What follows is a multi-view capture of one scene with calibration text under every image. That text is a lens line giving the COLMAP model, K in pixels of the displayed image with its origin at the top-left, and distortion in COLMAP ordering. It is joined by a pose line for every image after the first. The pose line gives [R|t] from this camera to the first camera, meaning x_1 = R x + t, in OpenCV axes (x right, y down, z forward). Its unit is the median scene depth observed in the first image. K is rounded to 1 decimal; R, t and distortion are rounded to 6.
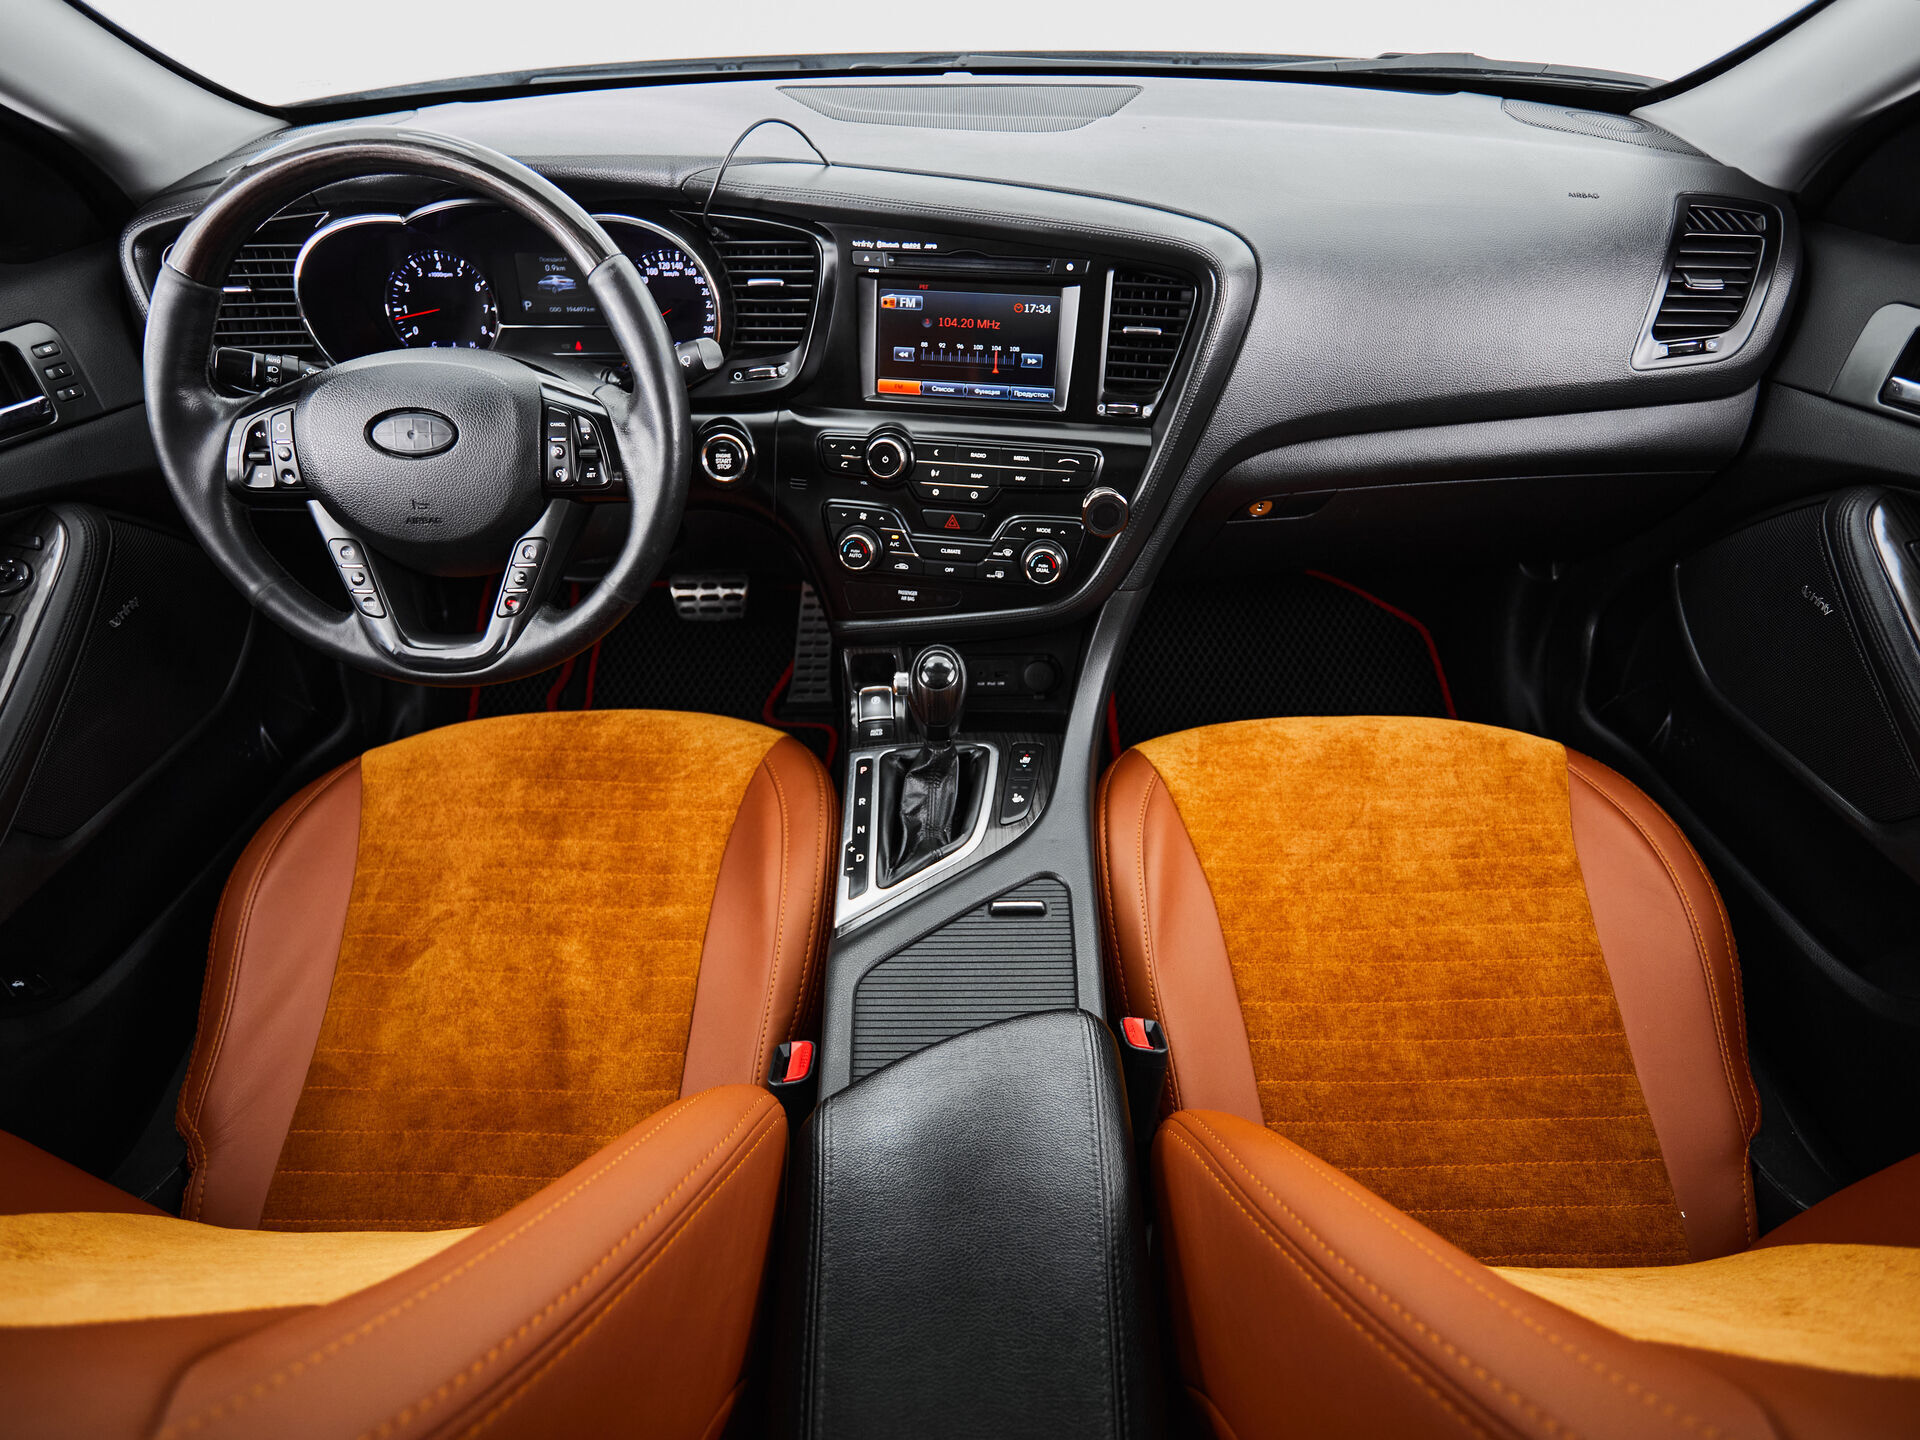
lens RADIAL K [[1005.0, 0, 935.3], [0, 1005.0, 716.7], [0, 0, 1]] dist [-0.003118, -0.001070]
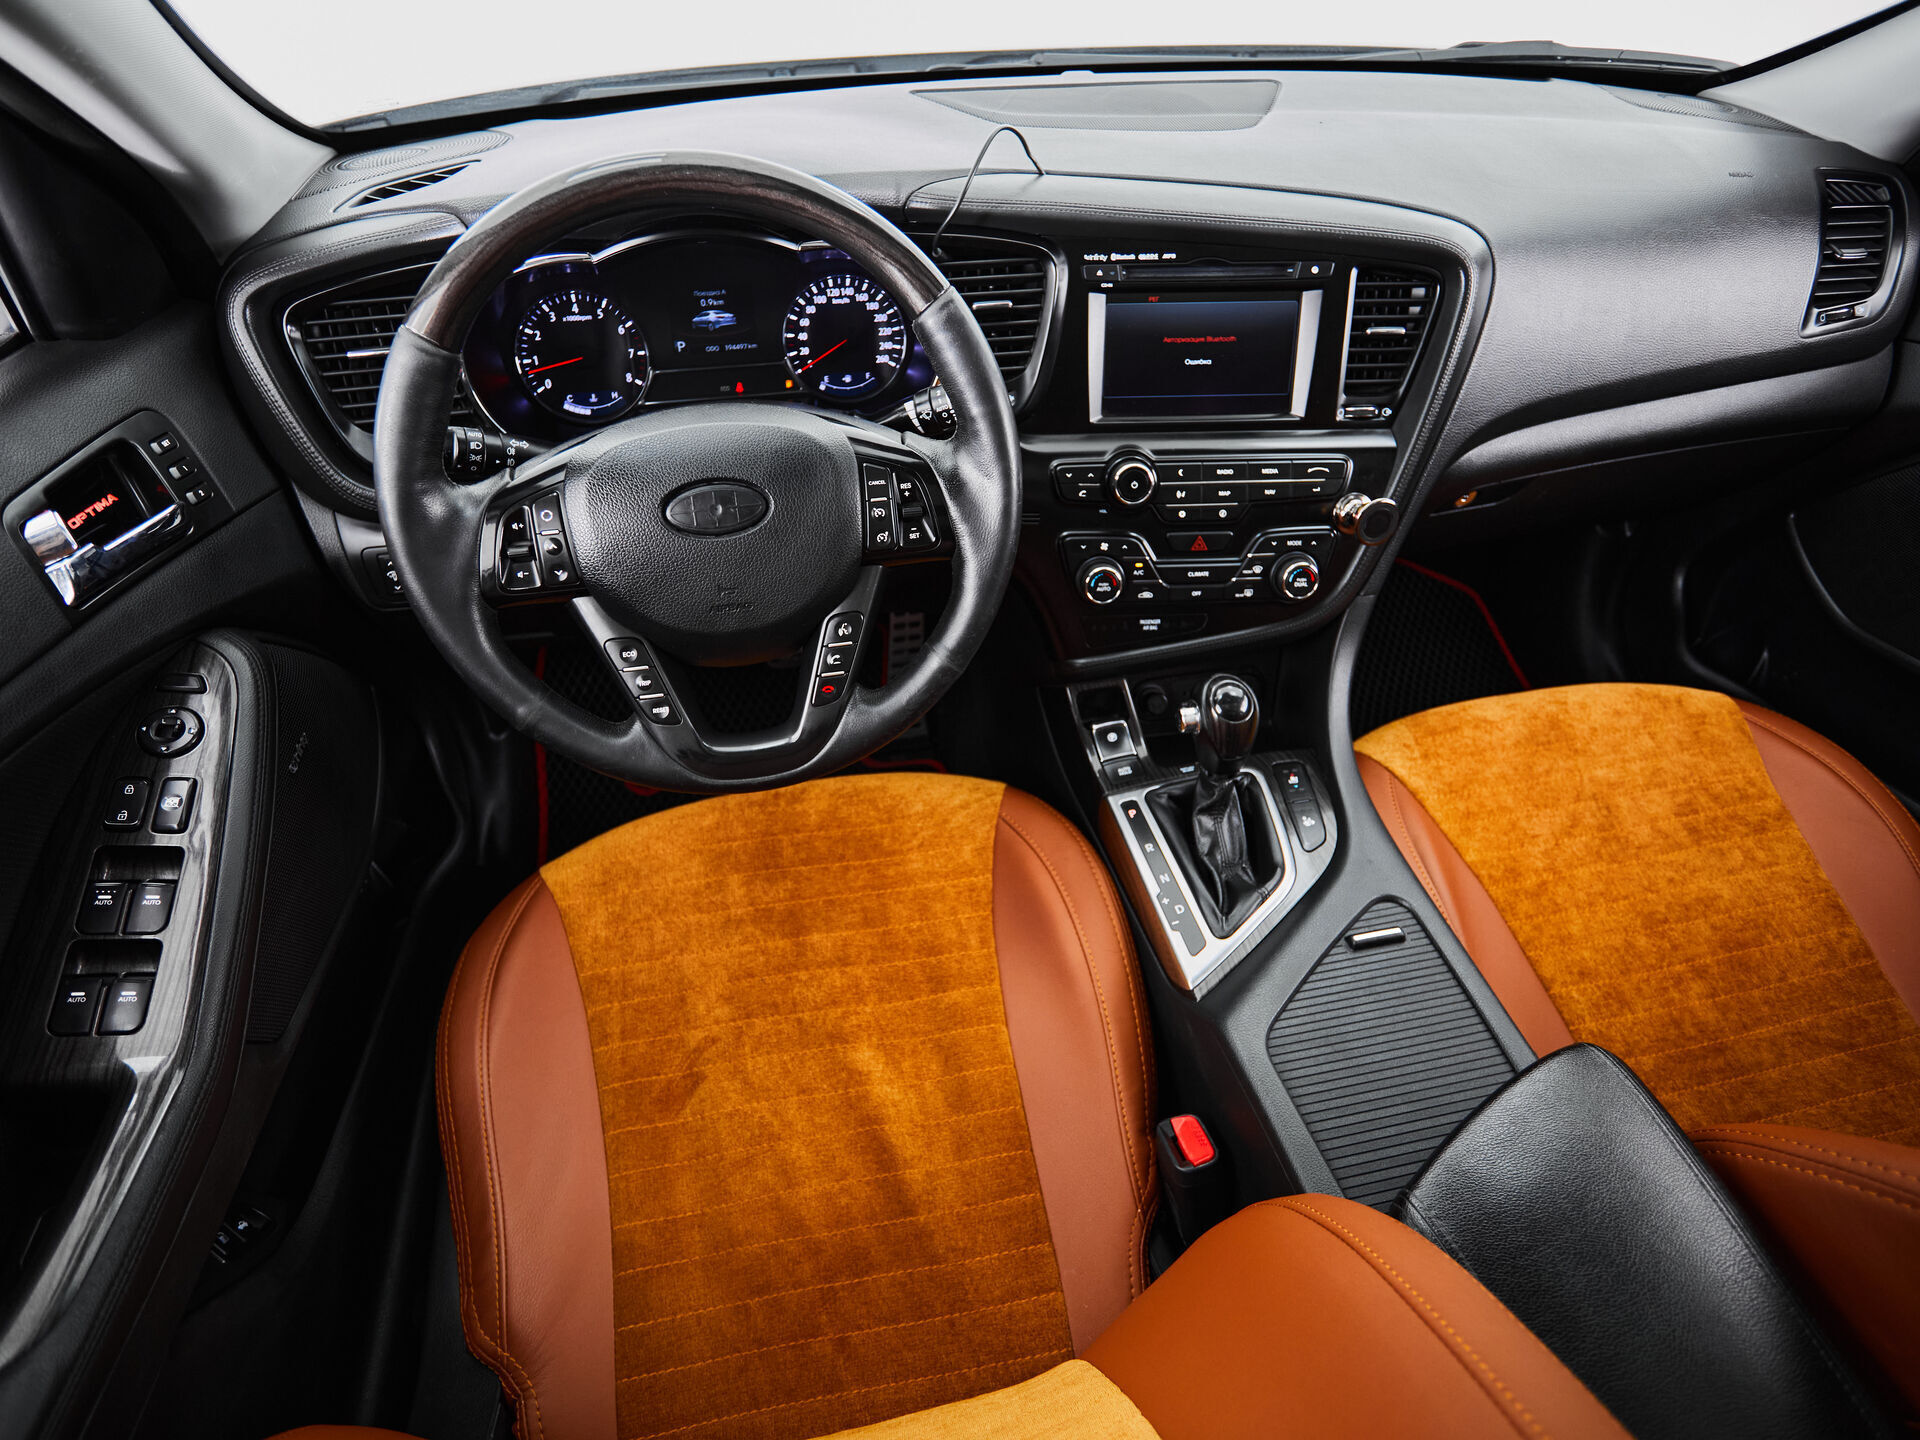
lens RADIAL K [[994.1, 0, 960.0], [0, 994.1, 720.0], [0, 0, 1]] dist [-0.005242, -0.001184]
pose [[0.980215, -0.125914, 0.152722, -0.369569], [0.124605, 0.992040, 0.018152, -0.072746], [-0.153792, 0.001237, 0.988103, 0.102926]]
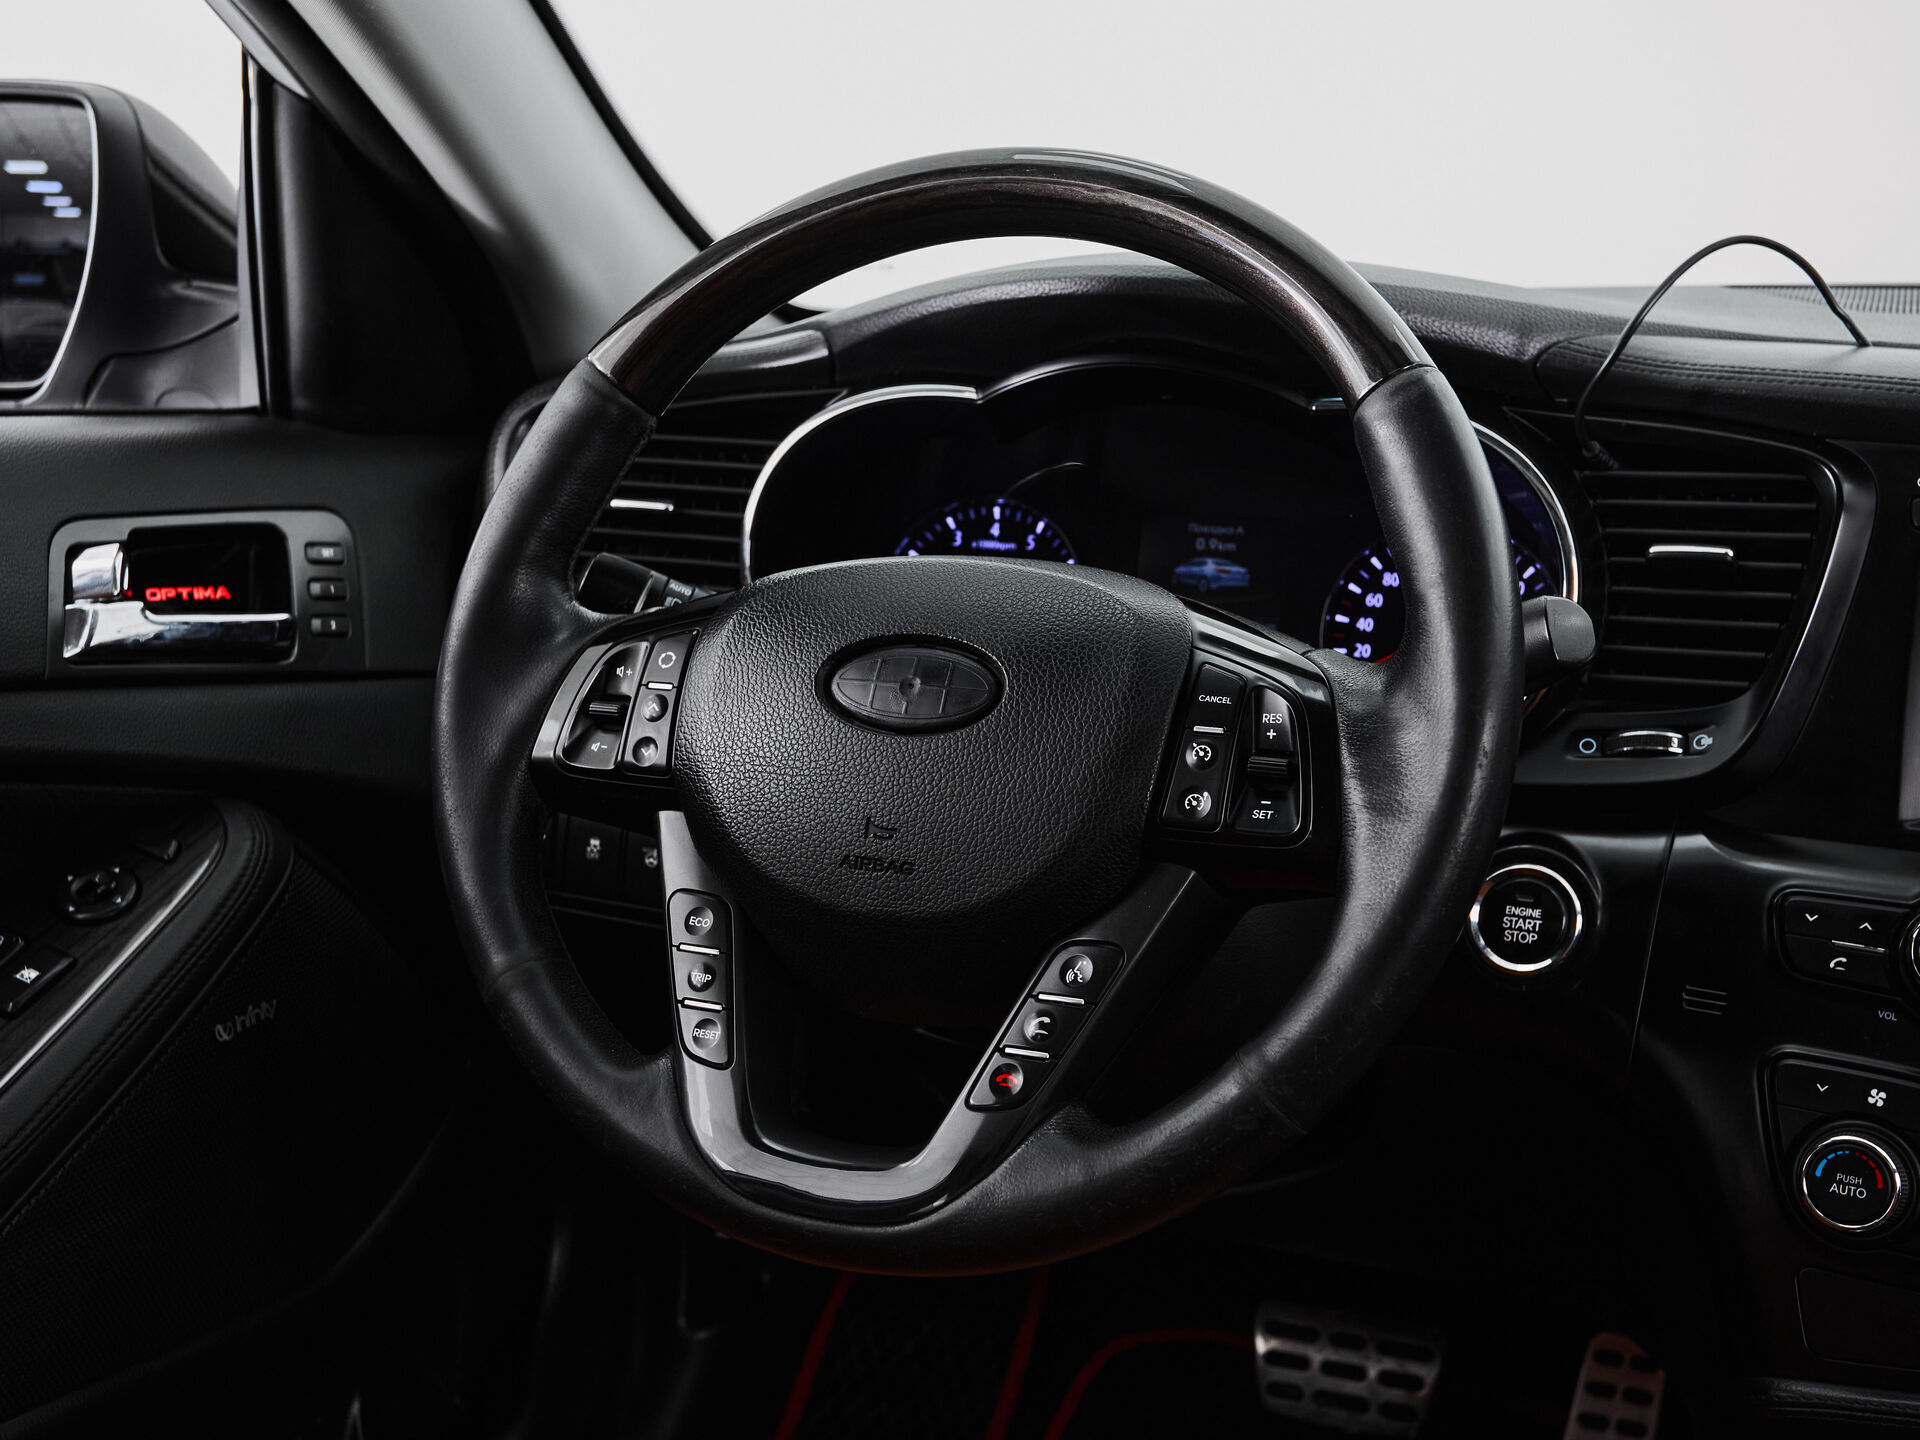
lens RADIAL K [[2148.7, 0, 928.2], [0, 2148.7, 723.6], [0, 0, 1]] dist [-0.005504, 0.007549]
pose [[0.916767, 0.087979, -0.389614, -0.097721], [-0.266186, 0.861832, -0.431730, 0.127065], [0.297799, 0.499506, 0.813517, 0.159404]]
